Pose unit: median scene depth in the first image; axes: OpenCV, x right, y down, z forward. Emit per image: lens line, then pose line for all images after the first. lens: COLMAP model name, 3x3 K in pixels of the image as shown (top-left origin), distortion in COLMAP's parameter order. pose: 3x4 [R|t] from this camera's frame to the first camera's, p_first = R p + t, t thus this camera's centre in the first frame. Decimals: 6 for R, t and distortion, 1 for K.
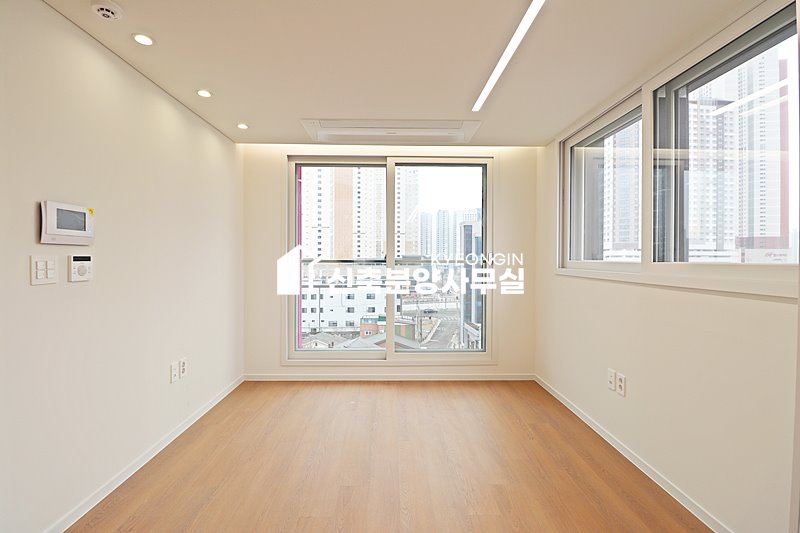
lens RADIAL K [[383.6, 0, 396.4], [0, 383.6, 261.8], [0, 0, 1]] dist [-0.001634, -0.000086]
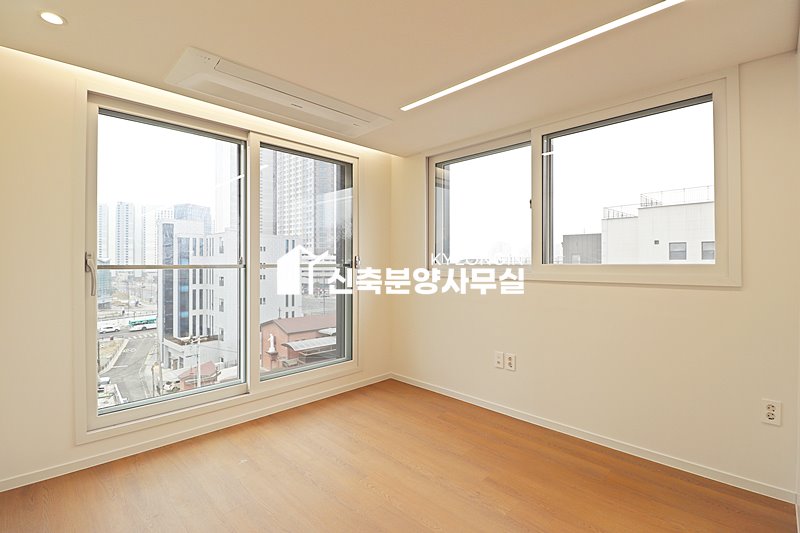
lens RADIAL K [[377.6, 0, 423.2], [0, 377.6, 262.5], [0, 0, 1]] dist [0.017455, -0.000036]
pose [[0.712119, -0.003221, 0.702052, -0.348211], [0.008484, 0.999956, -0.004018, -0.002522], [-0.702008, 0.008817, 0.712115, 0.227816]]
